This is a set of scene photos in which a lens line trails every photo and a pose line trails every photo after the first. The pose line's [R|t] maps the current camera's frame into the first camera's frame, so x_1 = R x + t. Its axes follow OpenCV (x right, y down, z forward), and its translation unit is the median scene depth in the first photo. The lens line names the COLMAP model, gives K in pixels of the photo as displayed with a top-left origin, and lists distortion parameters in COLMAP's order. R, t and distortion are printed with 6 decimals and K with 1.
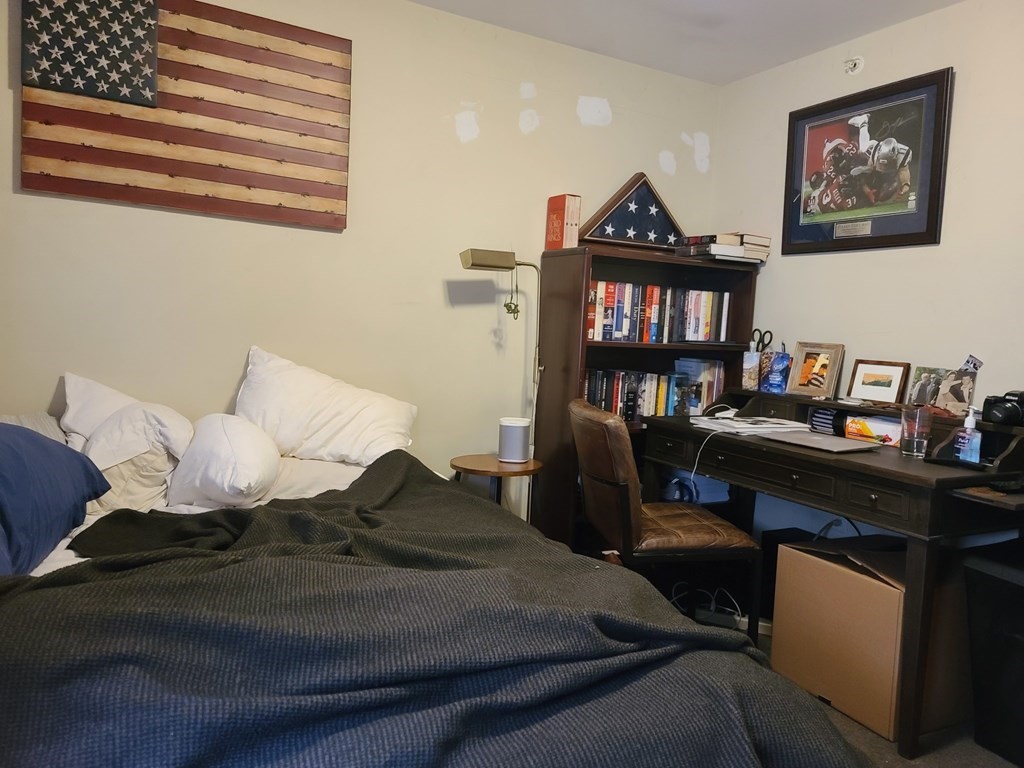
lens RADIAL K [[745.7, 0, 528.0], [0, 745.7, 388.7], [0, 0, 1]] dist [0.083540, -0.070585]
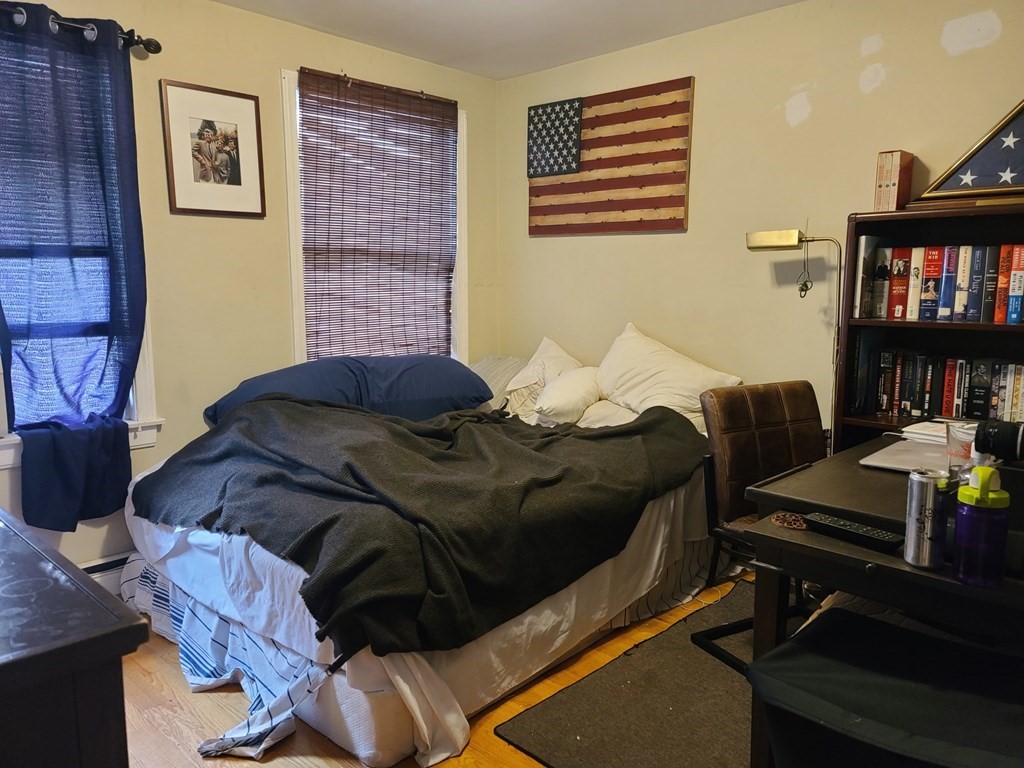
lens RADIAL K [[745.7, 0, 528.0], [0, 745.7, 388.7], [0, 0, 1]] dist [0.083540, -0.070585]
pose [[0.303964, 0.088420, -0.948572, 0.782129], [-0.072115, 0.994963, 0.069635, -0.015521], [0.949950, 0.047239, 0.308809, 0.337545]]
